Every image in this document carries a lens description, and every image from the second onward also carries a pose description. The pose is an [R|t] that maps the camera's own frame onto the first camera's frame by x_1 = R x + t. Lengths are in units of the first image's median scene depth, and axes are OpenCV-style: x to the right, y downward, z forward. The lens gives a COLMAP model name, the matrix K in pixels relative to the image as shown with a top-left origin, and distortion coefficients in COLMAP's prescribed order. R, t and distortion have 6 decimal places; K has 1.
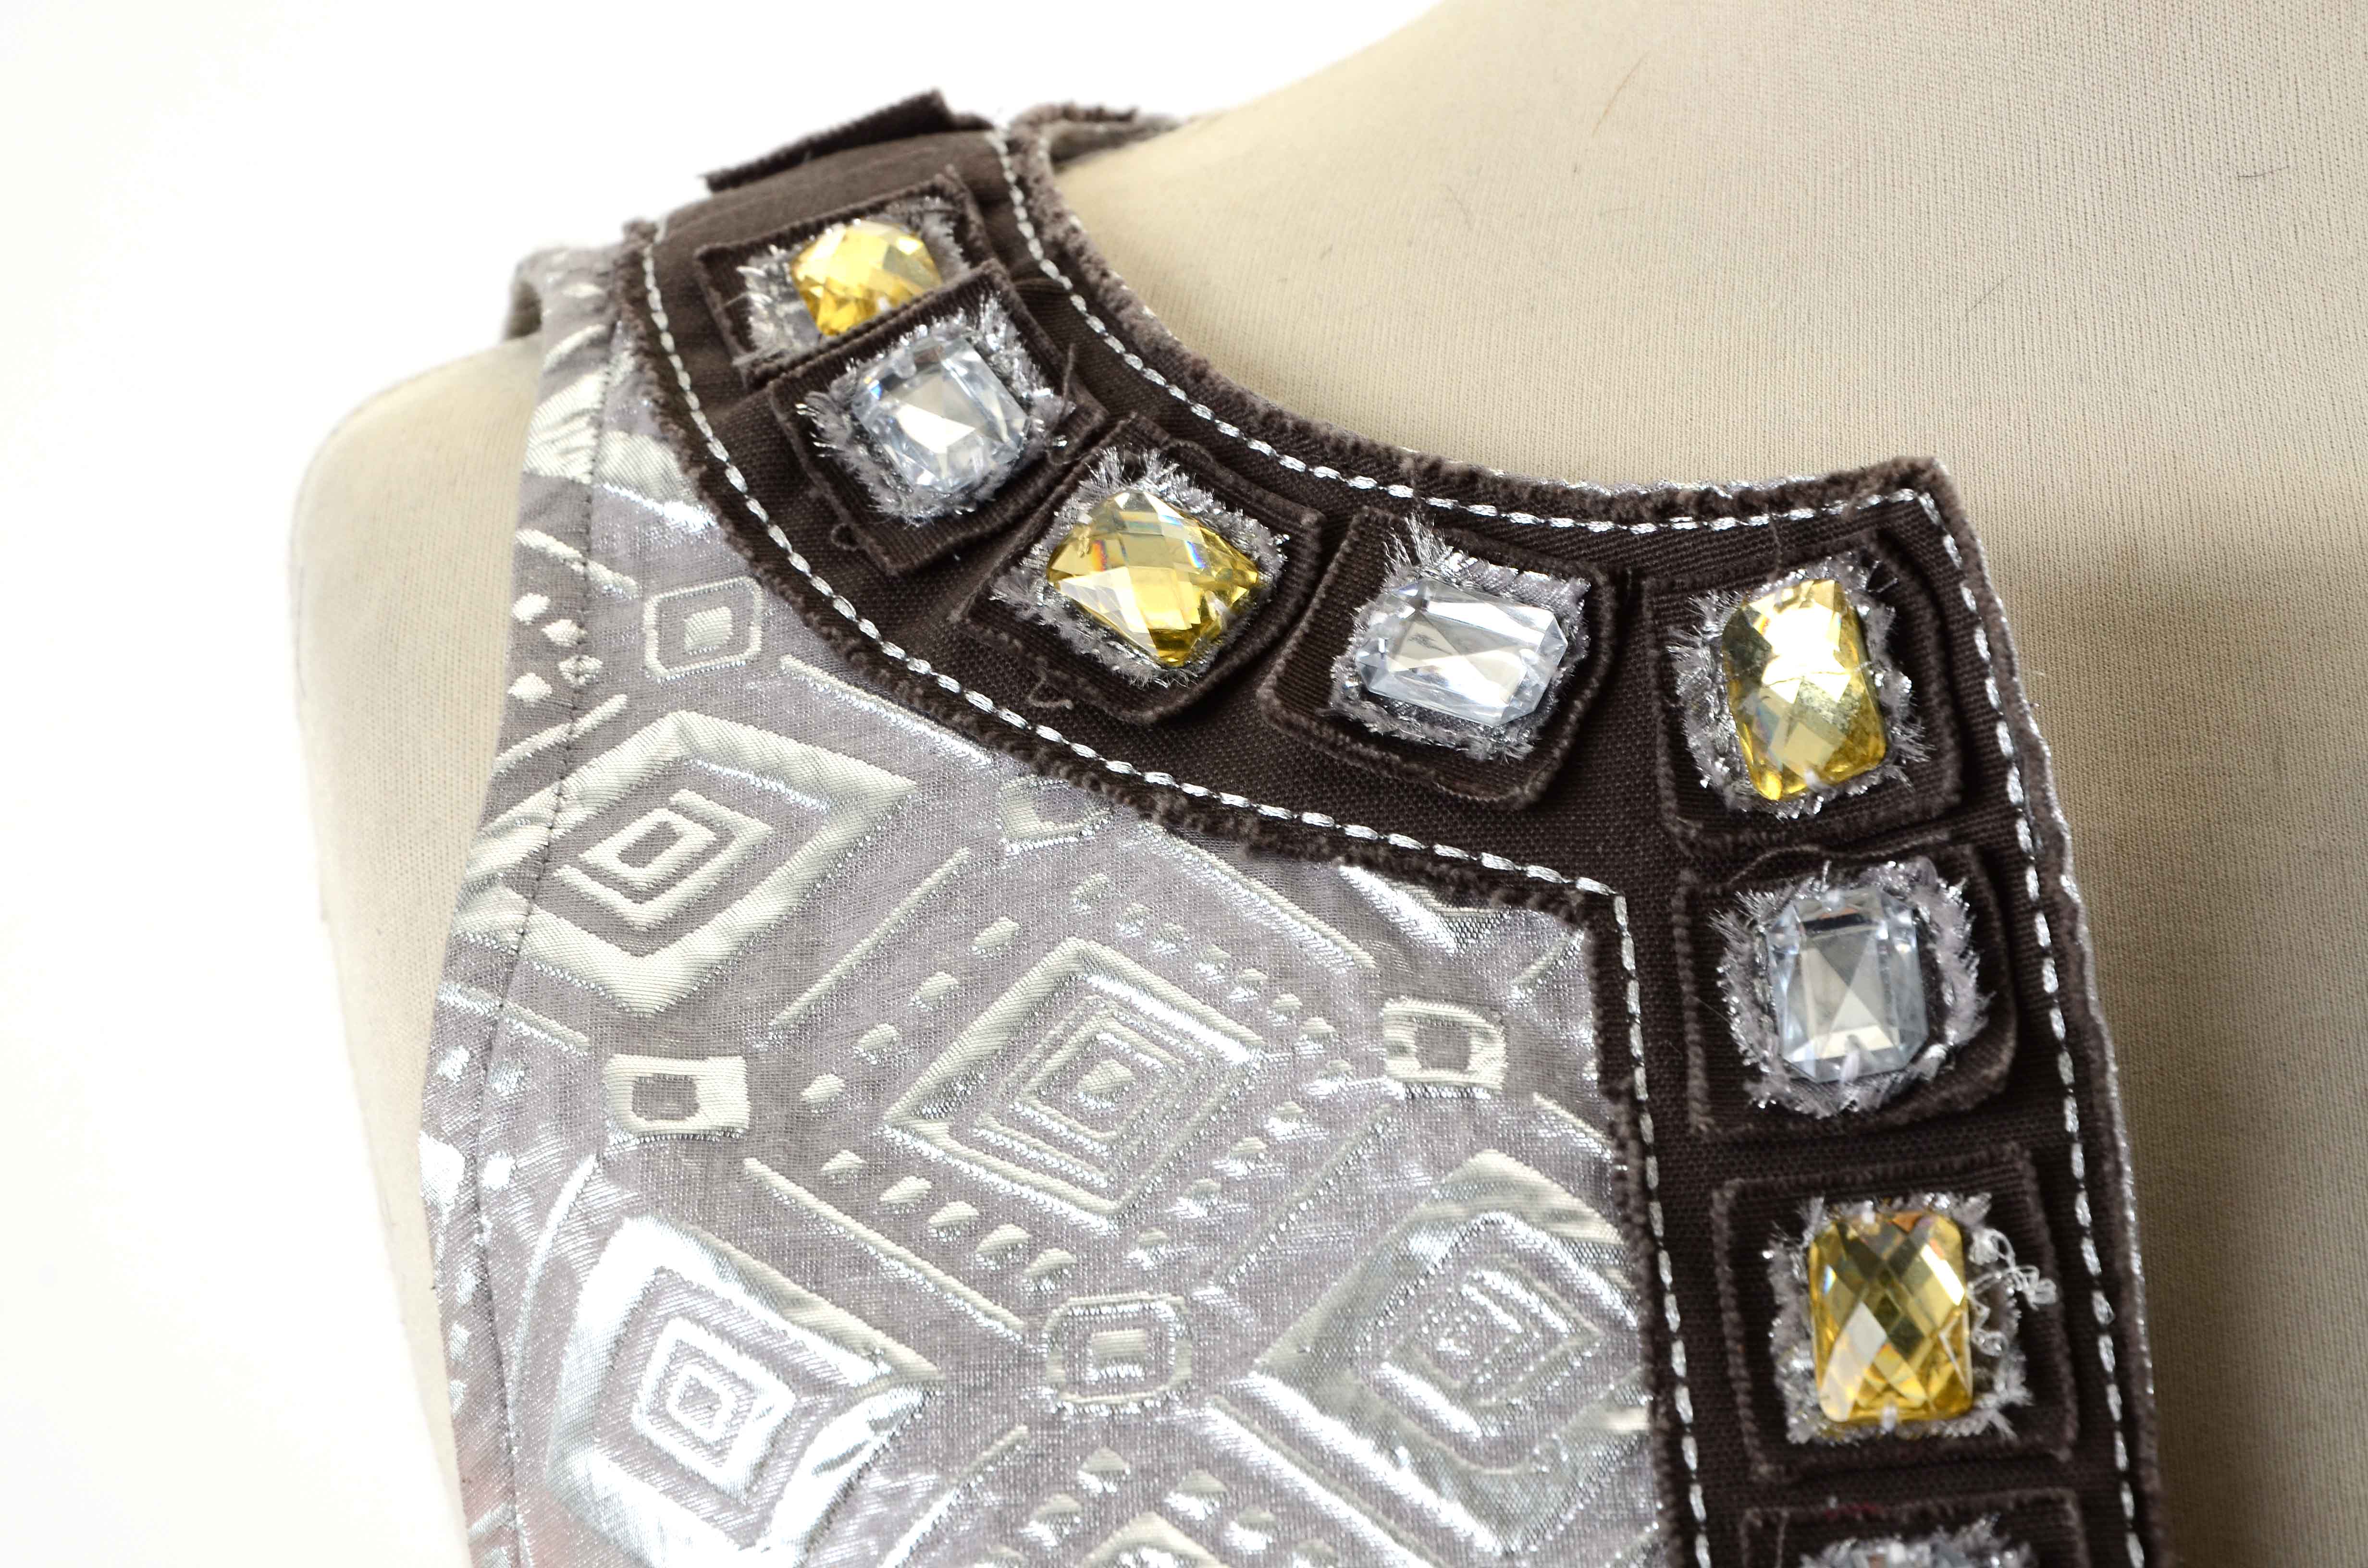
lens RADIAL K [[10585.2, 0, 1182.8], [0, 10585.2, 700.7], [0, 0, 1]] dist [1.794771, -0.510358]
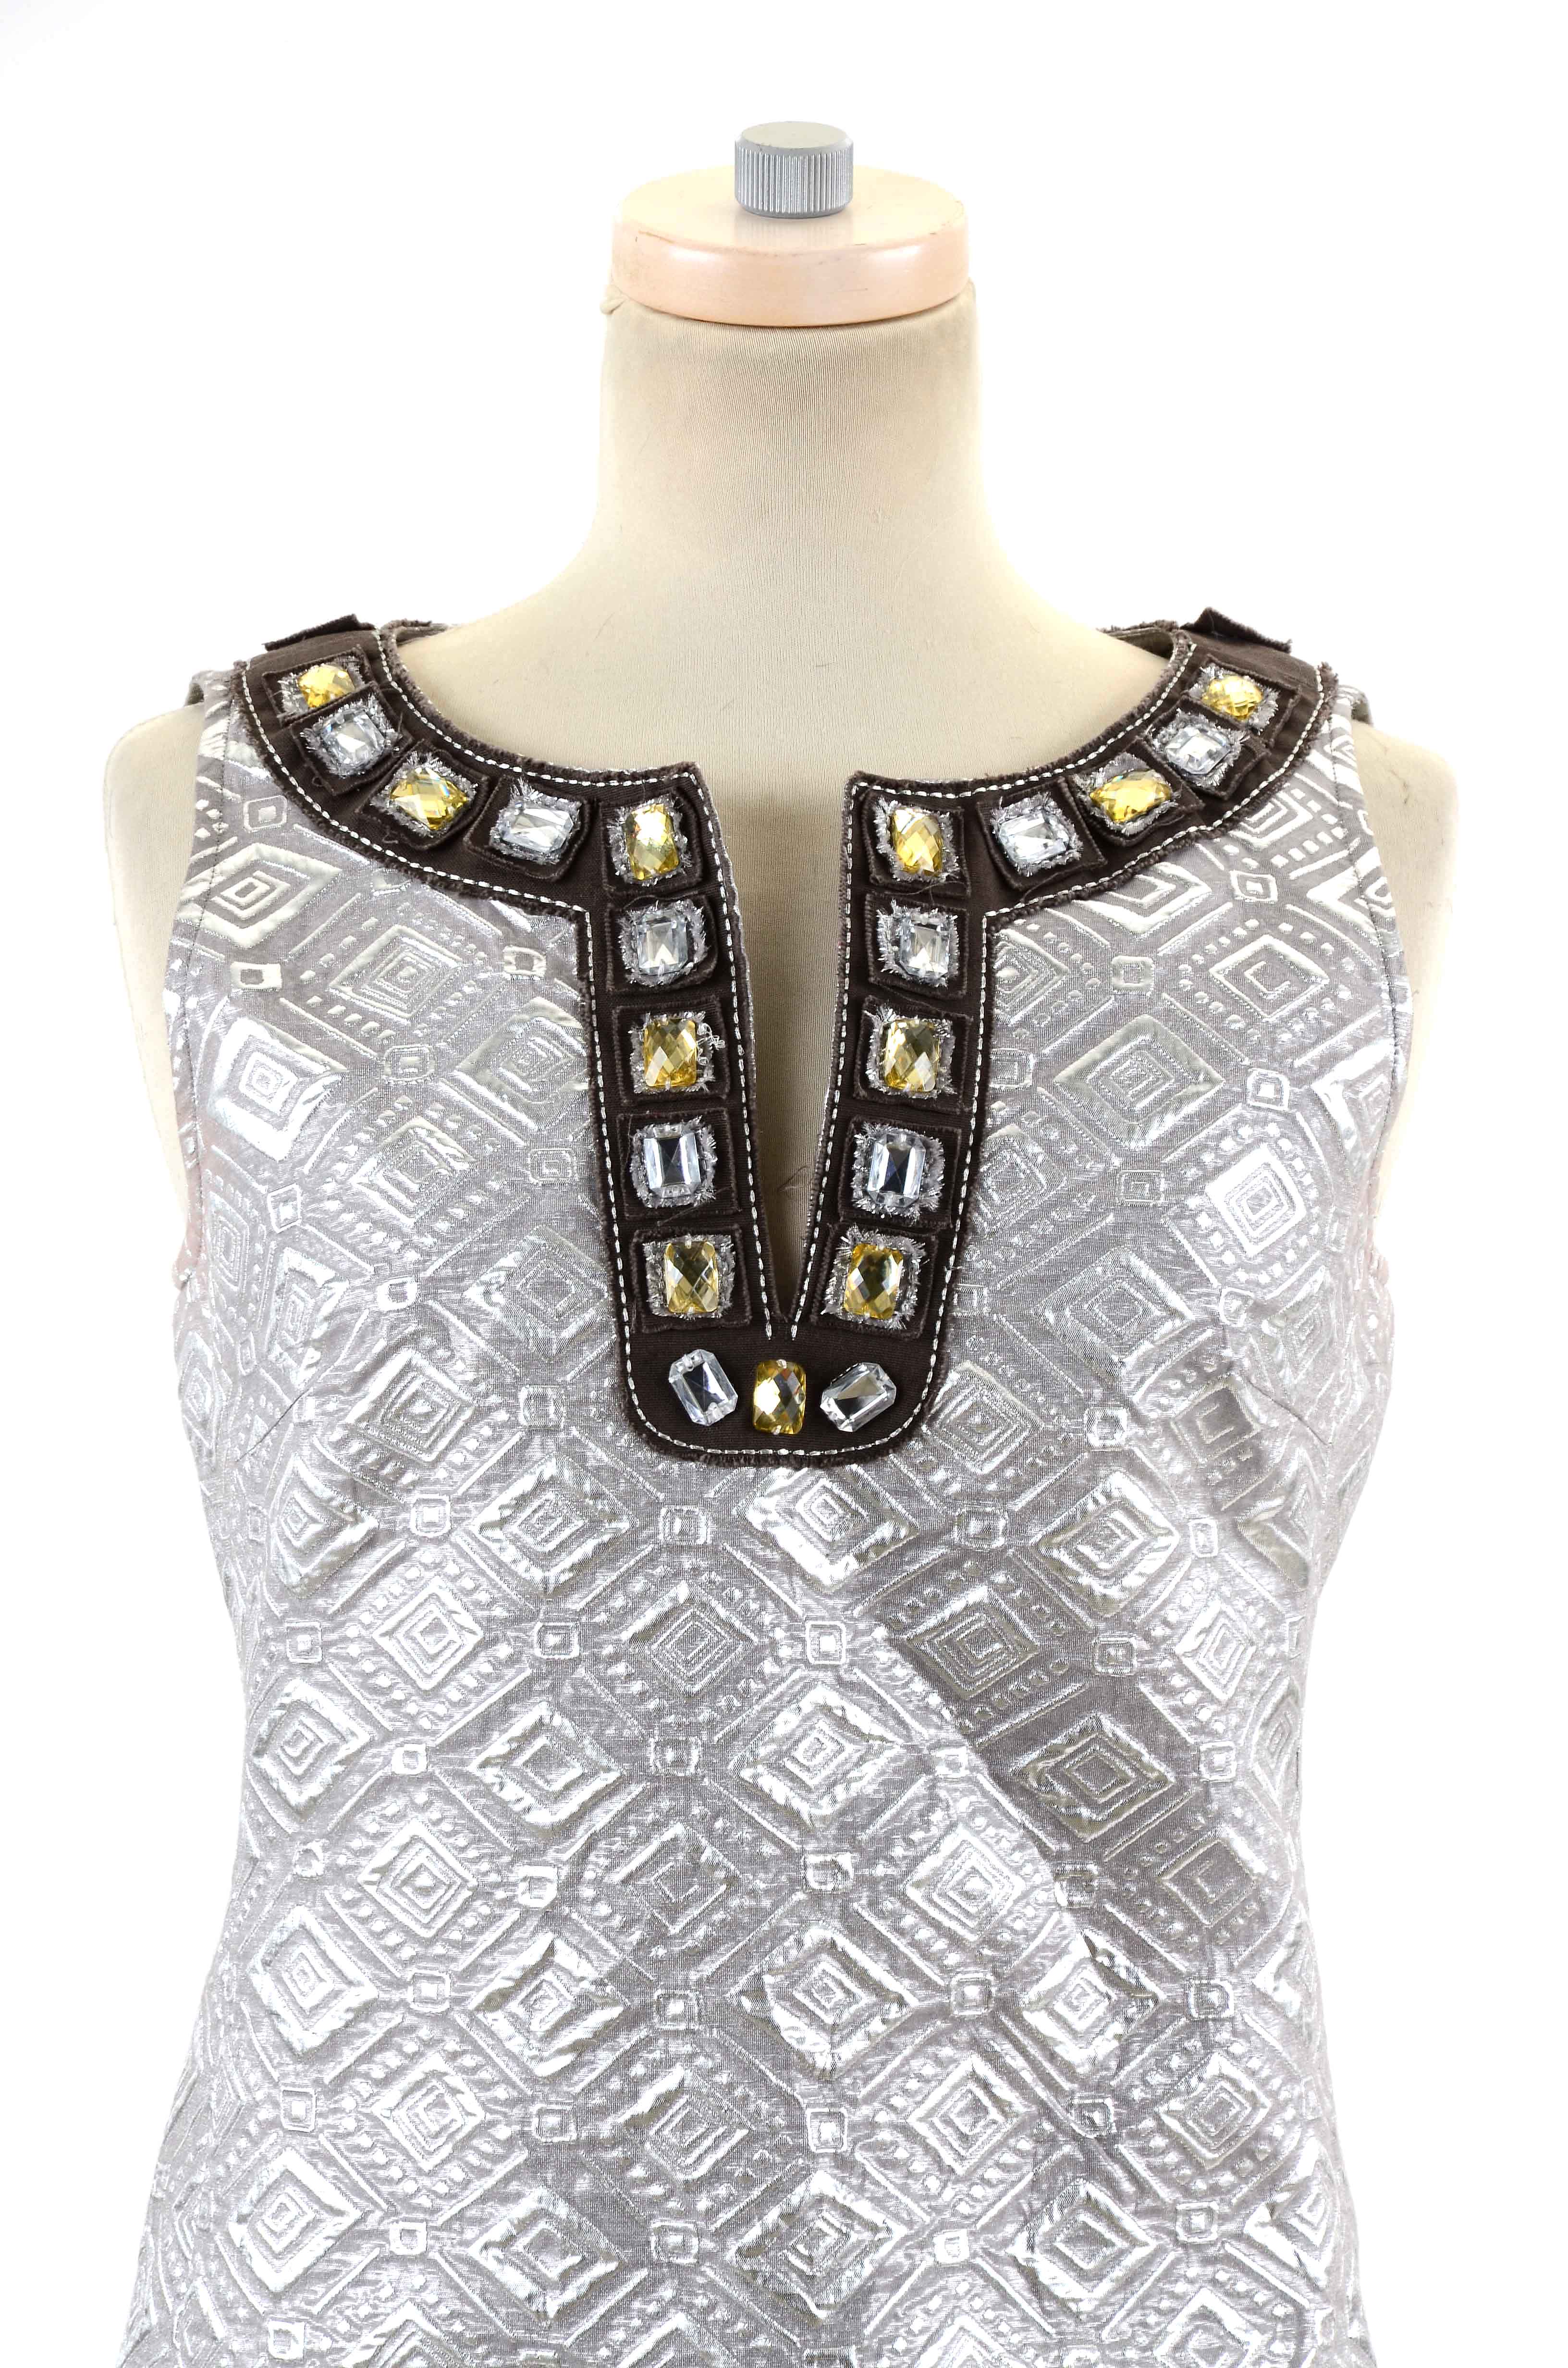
lens RADIAL K [[10585.2, 0, 784.0], [0, 10585.2, 1184.0], [0, 0, 1]] dist [1.794771, -0.510358]
pose [[0.999627, 0.020623, 0.017904, 0.043633], [-0.020873, 0.999686, 0.013893, 0.050045], [-0.017612, -0.014262, 0.999743, -1.839804]]
